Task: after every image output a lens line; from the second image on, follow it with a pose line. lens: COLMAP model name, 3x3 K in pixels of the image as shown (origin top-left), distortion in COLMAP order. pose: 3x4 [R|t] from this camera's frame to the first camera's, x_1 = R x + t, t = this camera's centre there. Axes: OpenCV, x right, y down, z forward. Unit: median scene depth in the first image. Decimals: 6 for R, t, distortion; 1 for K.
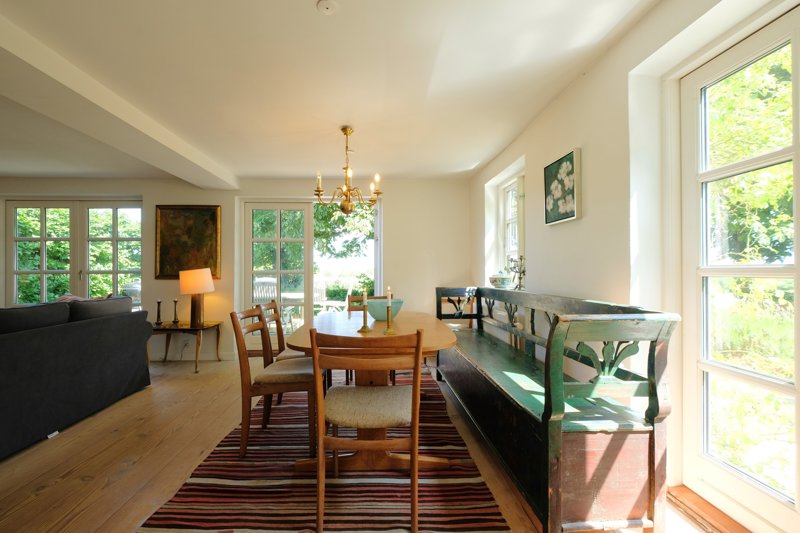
lens RADIAL K [[360.4, 0, 379.0], [0, 360.4, 269.6], [0, 0, 1]] dist [-0.002097, -0.000069]
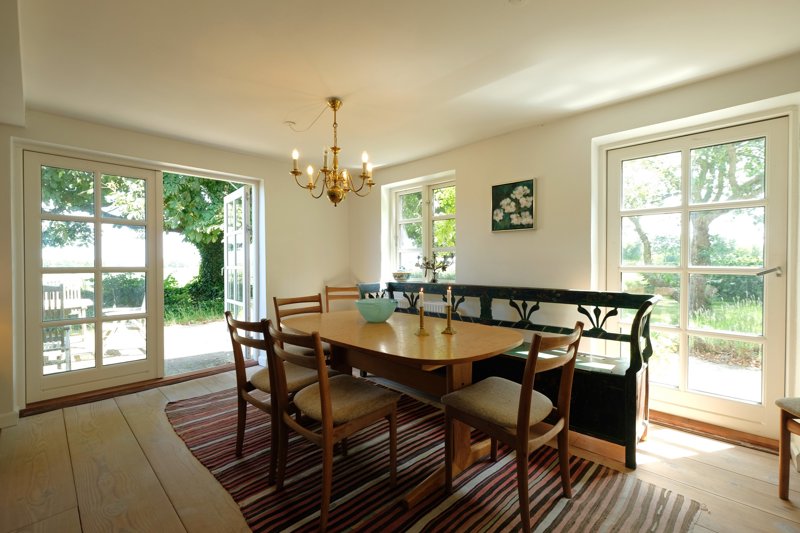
lens RADIAL K [[351.9, 0, 396.5], [0, 351.9, 268.4], [0, 0, 1]] dist [-0.000685, -0.000154]
pose [[0.715213, 0.001211, 0.698906, -0.686823], [-0.007975, 0.999948, 0.006429, -0.000401], [-0.698861, -0.010172, 0.715185, 0.374222]]
